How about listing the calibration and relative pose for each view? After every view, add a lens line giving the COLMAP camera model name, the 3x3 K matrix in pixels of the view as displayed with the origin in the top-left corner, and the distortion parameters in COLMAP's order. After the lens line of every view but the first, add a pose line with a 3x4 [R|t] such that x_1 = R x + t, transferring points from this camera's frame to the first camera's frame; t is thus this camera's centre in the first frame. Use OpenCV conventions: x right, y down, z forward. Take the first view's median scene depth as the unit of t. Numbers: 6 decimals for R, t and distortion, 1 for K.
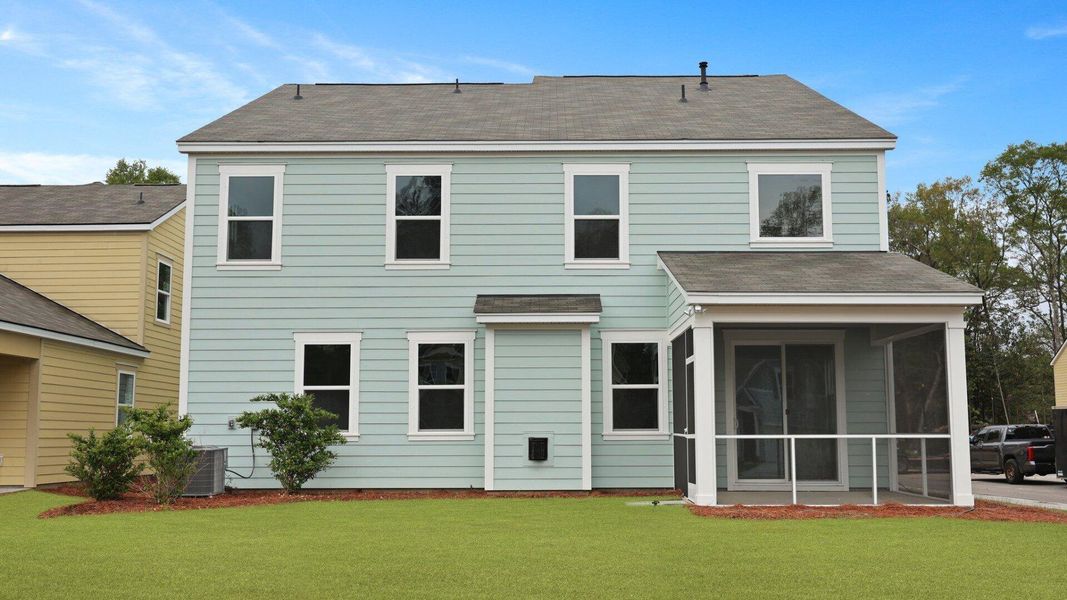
lens RADIAL K [[1028.6, 0, 535.4], [0, 1028.6, 315.7], [0, 0, 1]] dist [-0.006983, -0.002115]
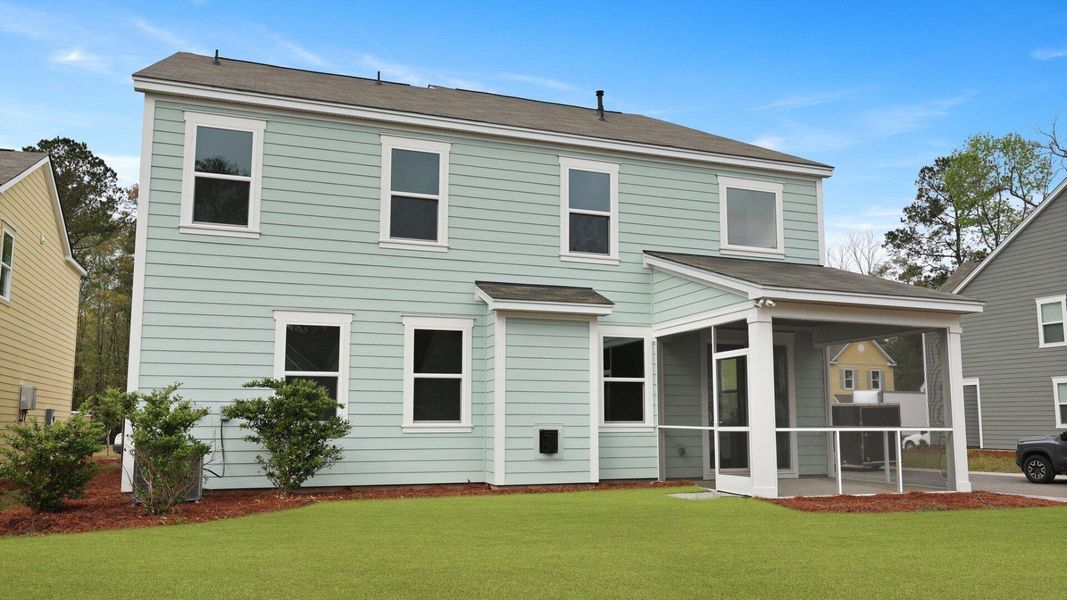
lens RADIAL K [[812.9, 0, 536.2], [0, 812.9, 326.5], [0, 0, 1]] dist [0.000362, -0.000610]
pose [[0.935616, 0.044554, 0.350195, -0.270729], [-0.043031, 0.999000, -0.012133, 0.029297], [-0.350386, -0.003718, 0.936598, 0.270528]]
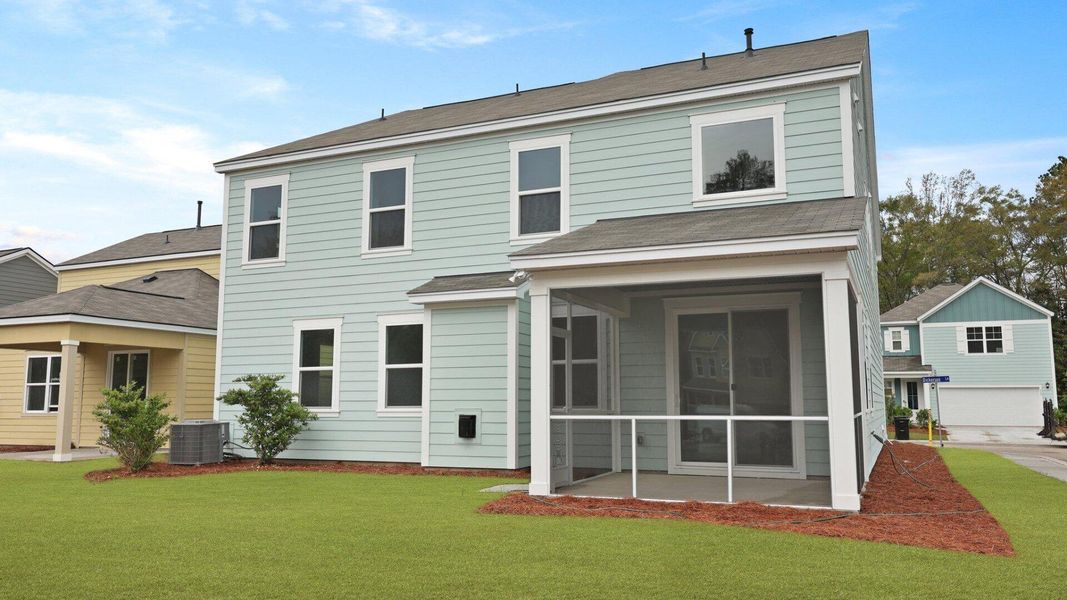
lens RADIAL K [[814.2, 0, 533.5], [0, 814.2, 300.0], [0, 0, 1]] dist [-0.002267, -0.000576]
pose [[0.920049, -0.049277, -0.388692, 0.359904], [0.044960, 0.998785, -0.020201, 0.024517], [0.389215, 0.001111, 0.921146, 0.281400]]
